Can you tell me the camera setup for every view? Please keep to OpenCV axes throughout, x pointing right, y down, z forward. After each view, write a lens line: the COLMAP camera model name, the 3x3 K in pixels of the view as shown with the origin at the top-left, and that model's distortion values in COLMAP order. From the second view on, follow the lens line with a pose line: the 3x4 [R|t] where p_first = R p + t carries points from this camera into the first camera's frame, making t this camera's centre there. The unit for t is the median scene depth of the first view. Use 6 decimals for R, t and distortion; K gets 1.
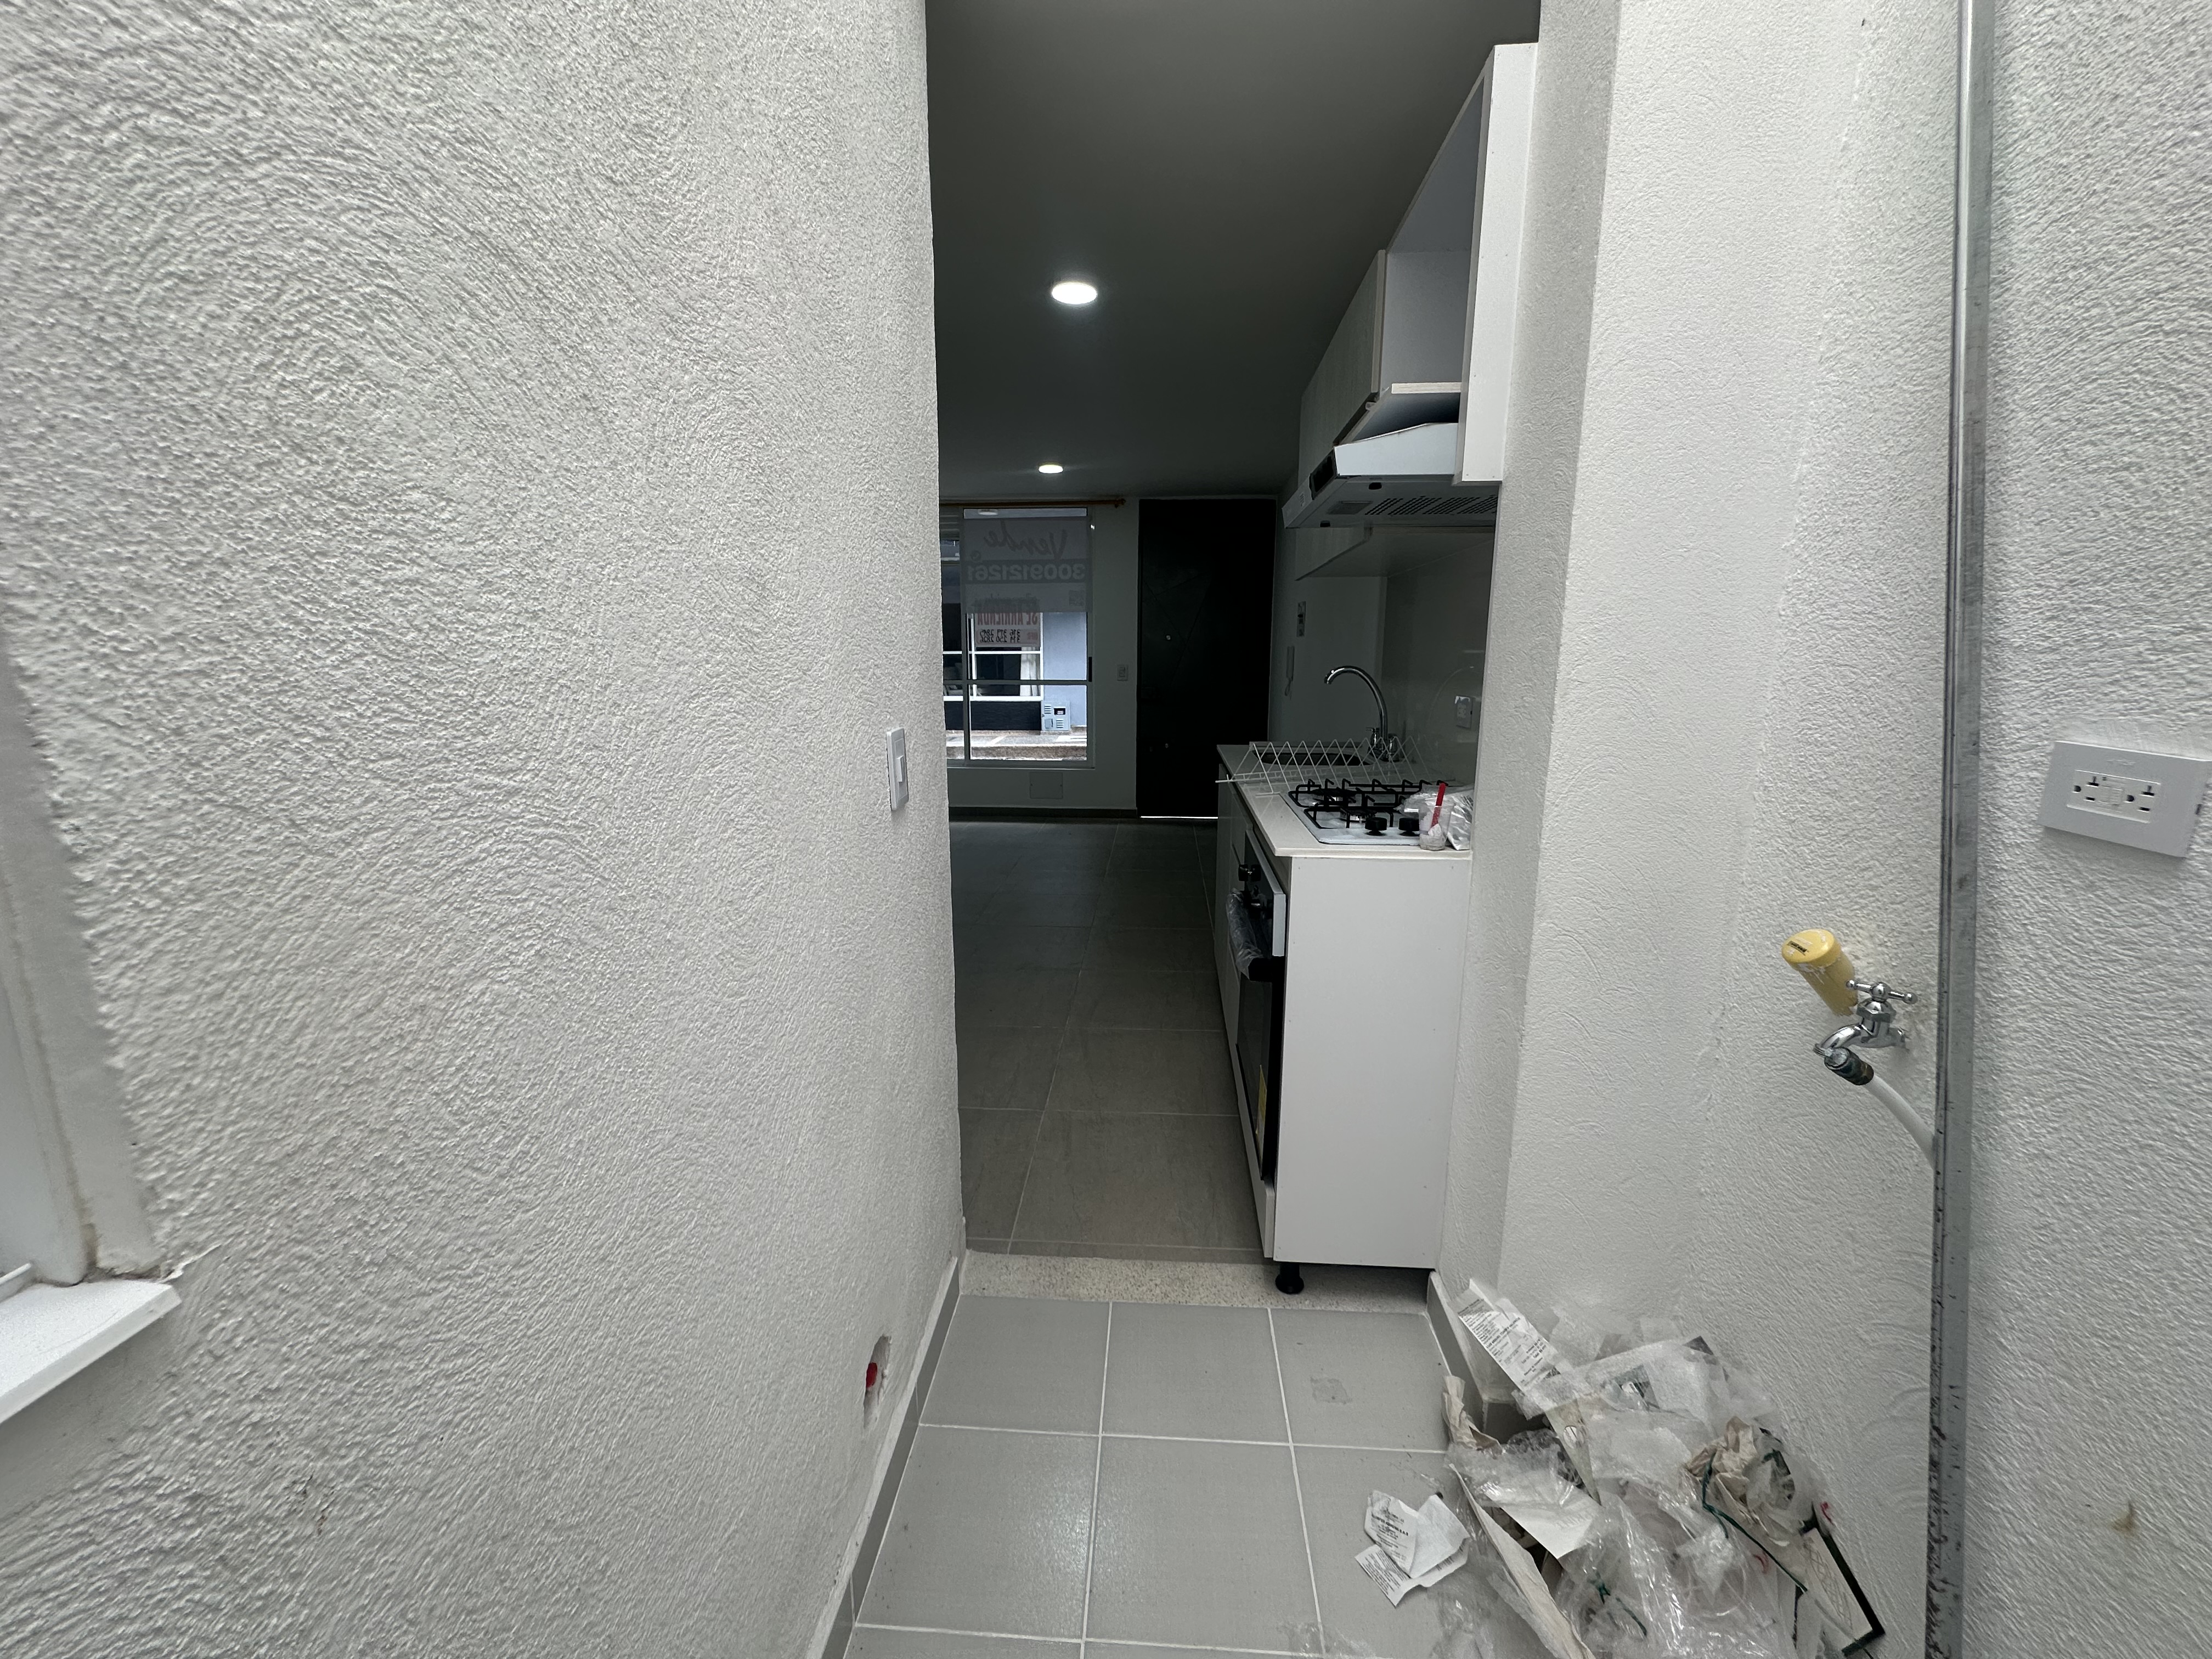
lens RADIAL K [[880.6, 0, 1106.5], [0, 880.6, 826.7], [0, 0, 1]] dist [-0.002885, 0.000585]
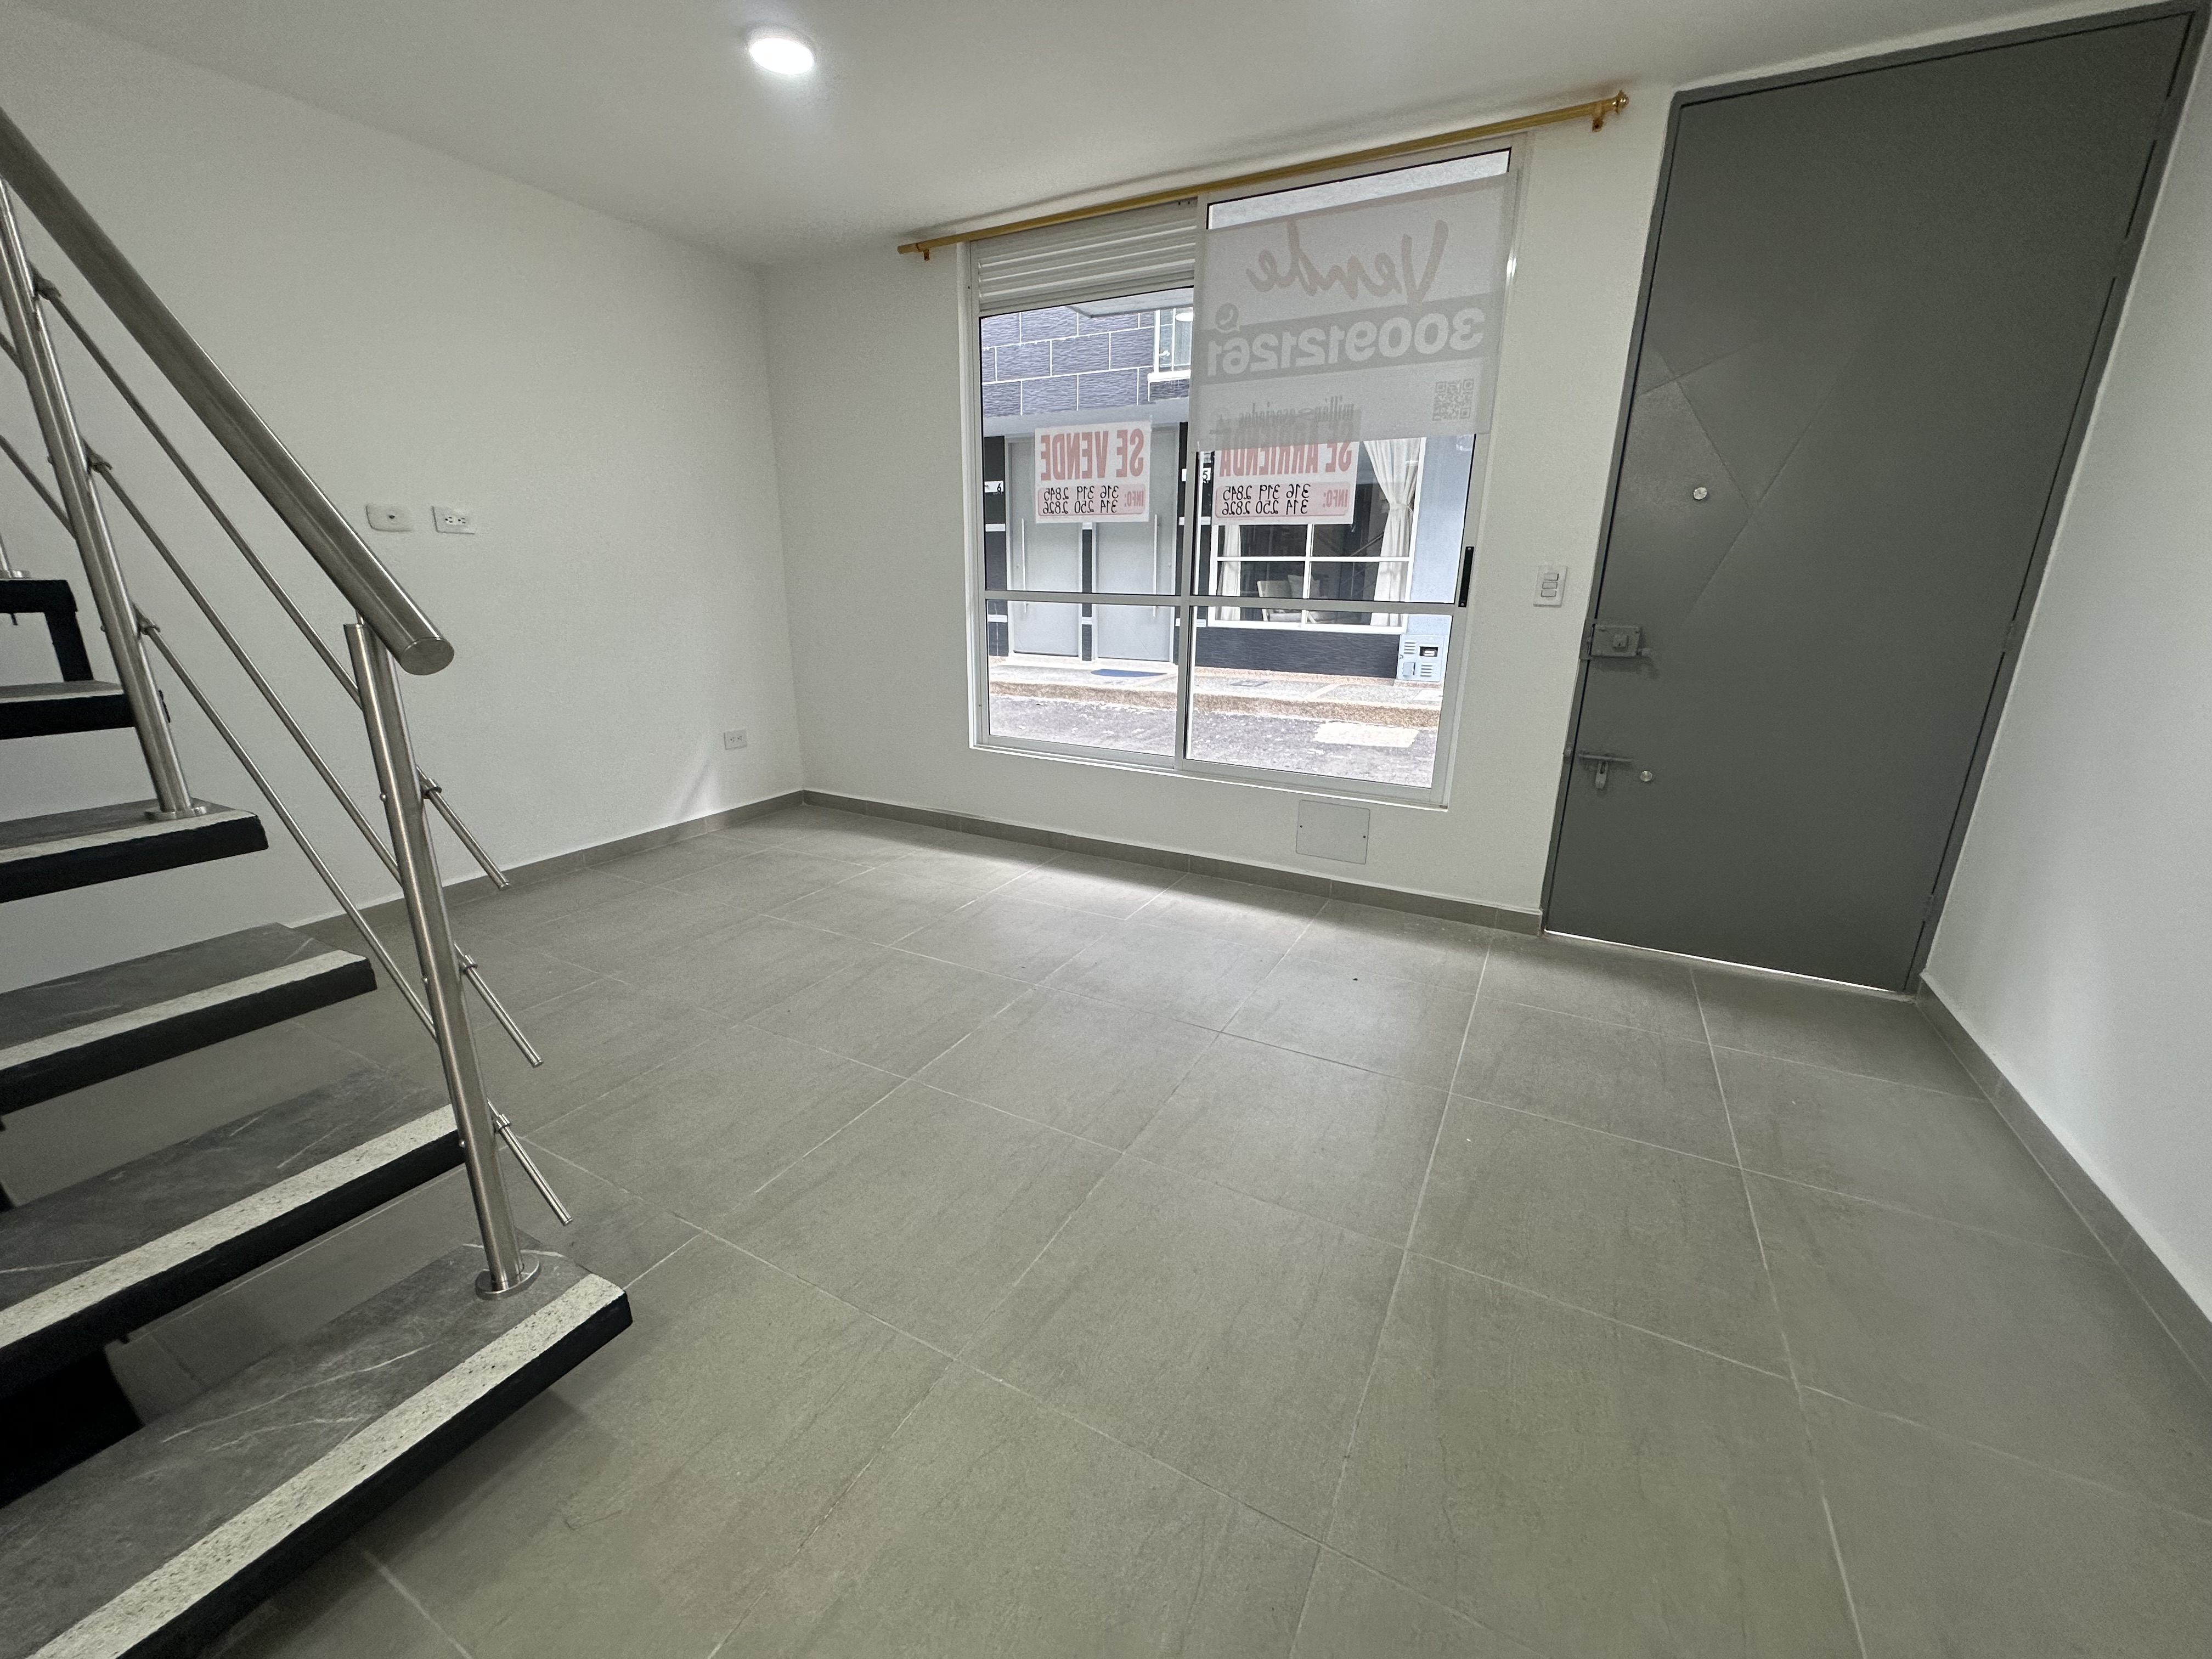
lens RADIAL K [[880.6, 0, 1106.5], [0, 880.6, 826.7], [0, 0, 1]] dist [-0.002885, 0.000585]
pose [[0.910980, 0.123713, -0.393460, 0.004930], [-0.089135, 0.990464, 0.105052, -0.090770], [0.402705, -0.060629, 0.913320, 0.547927]]
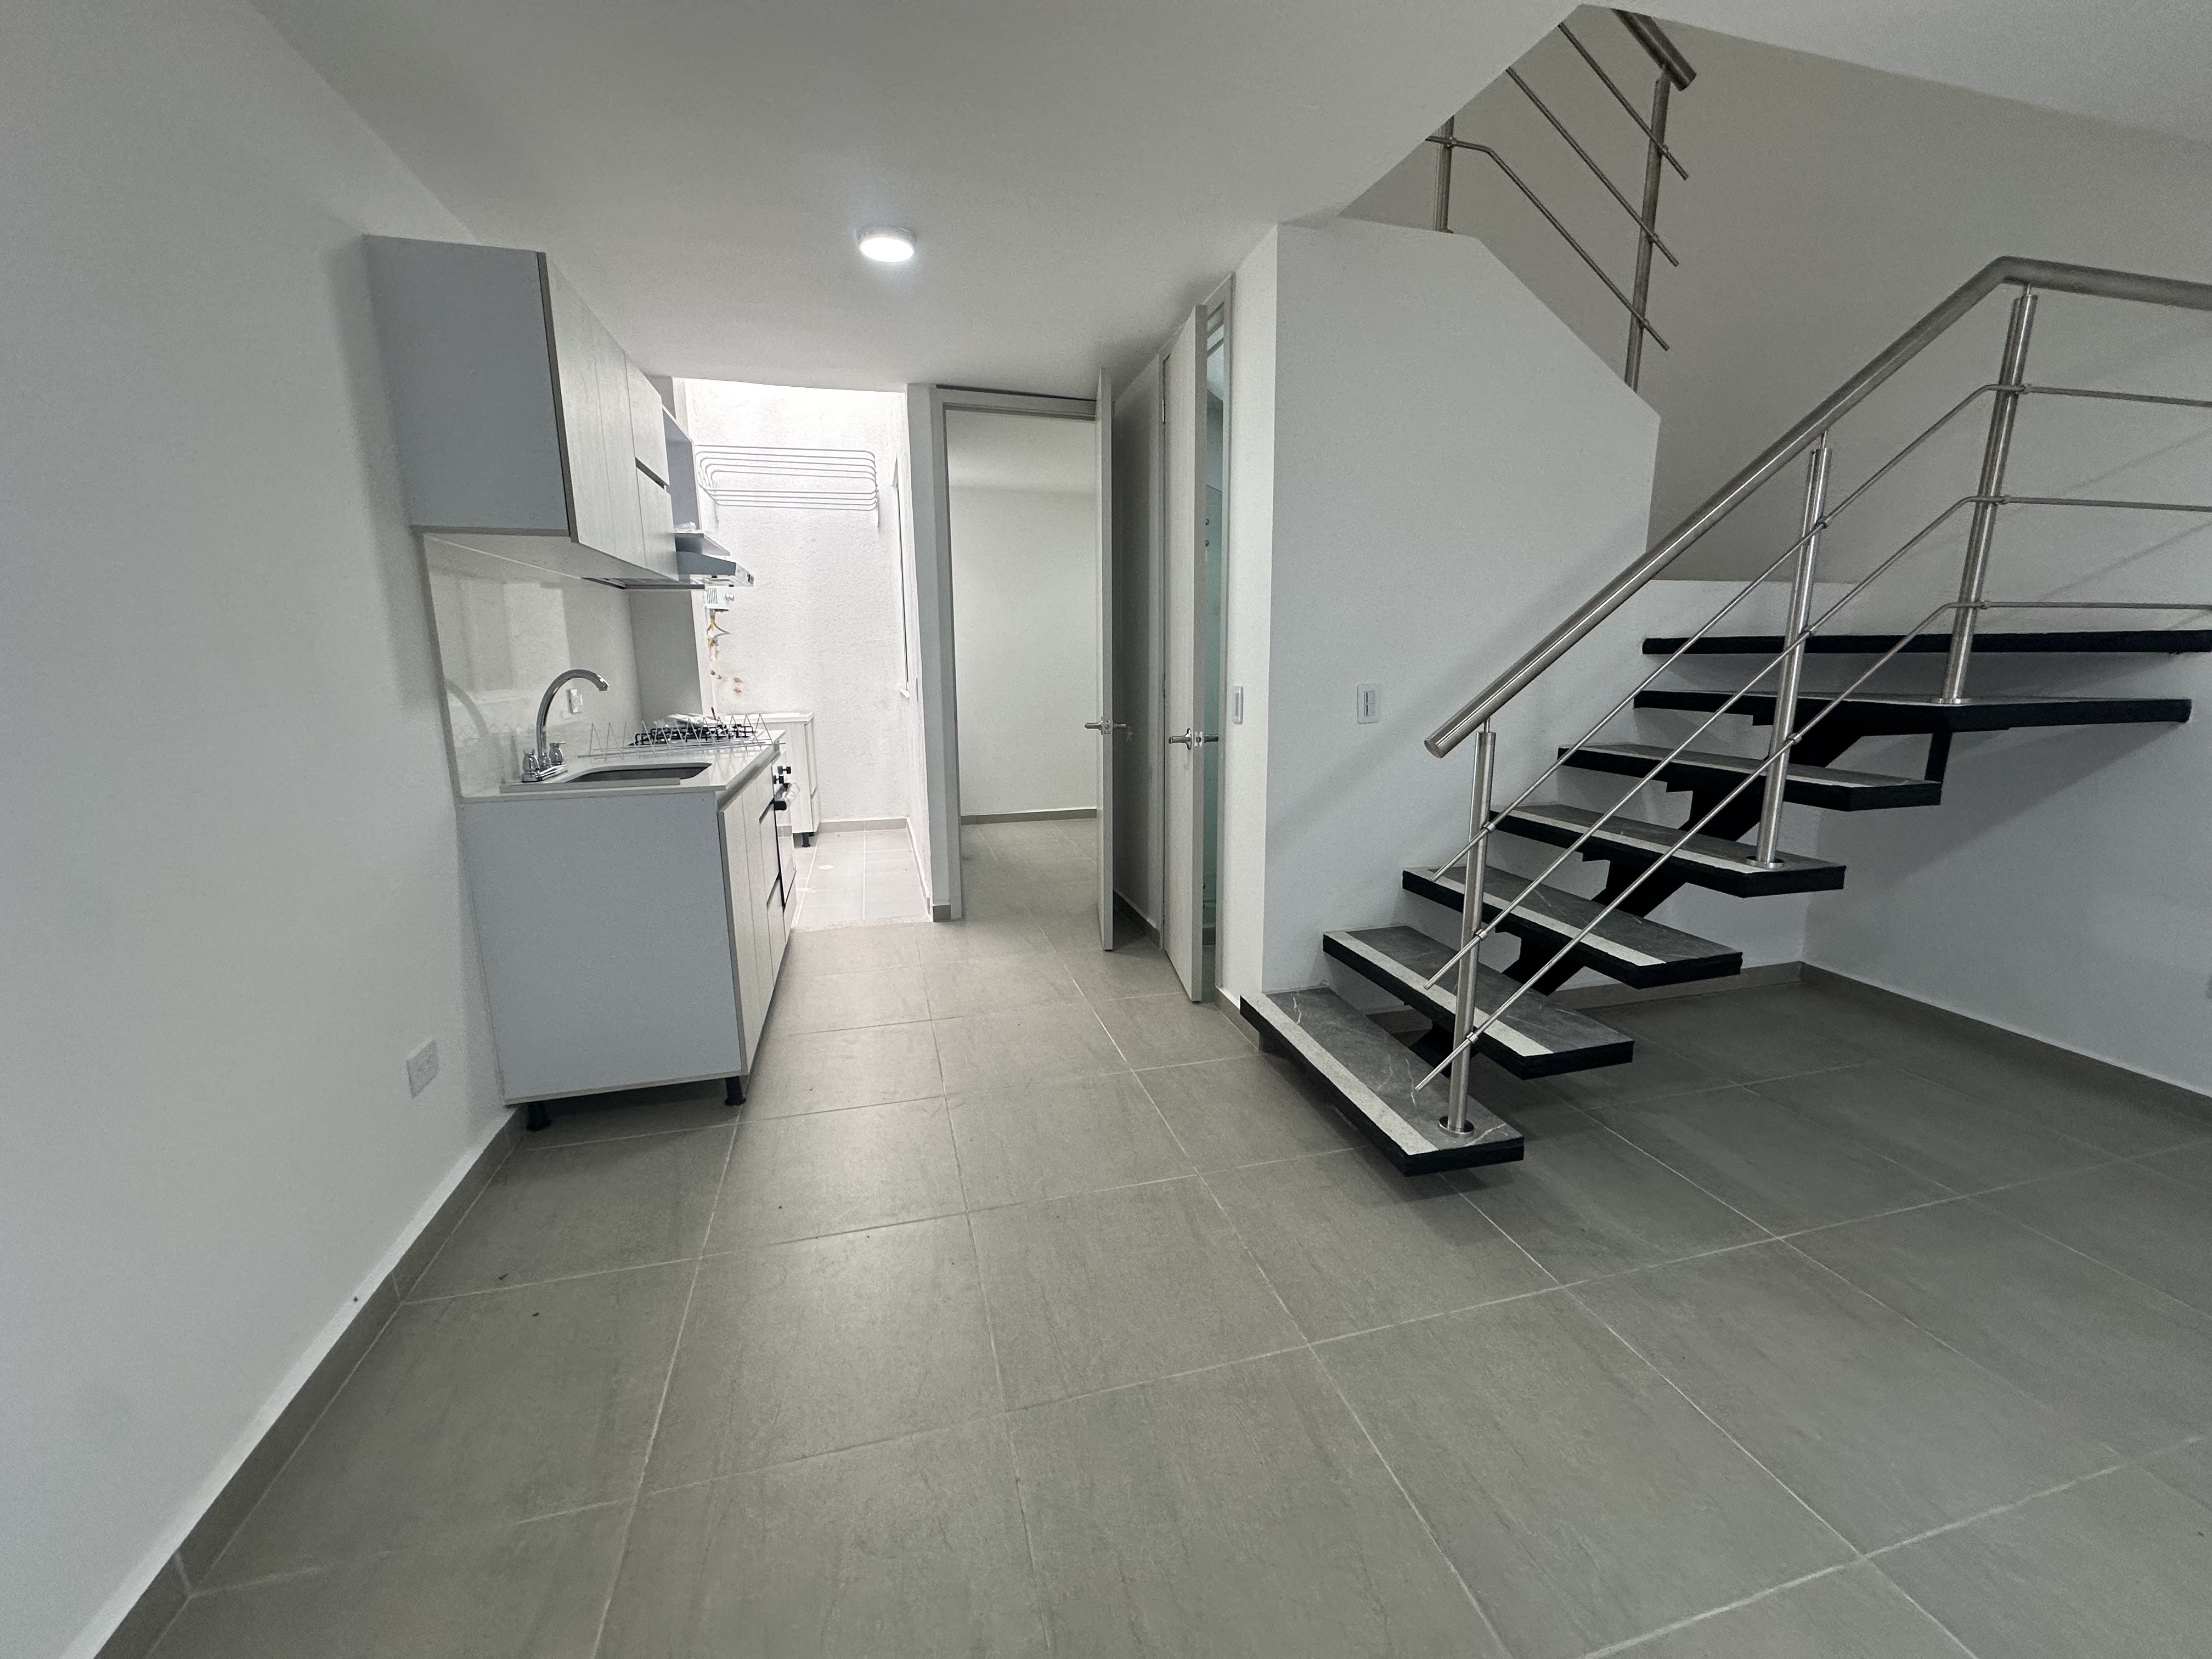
lens RADIAL K [[880.6, 0, 1106.5], [0, 880.6, 826.7], [0, 0, 1]] dist [-0.002885, 0.000585]
pose [[-0.947232, 0.067836, -0.313290, 0.029076], [-0.055496, 0.927888, 0.368706, -0.166358], [0.315710, 0.366636, -0.875160, 0.852876]]
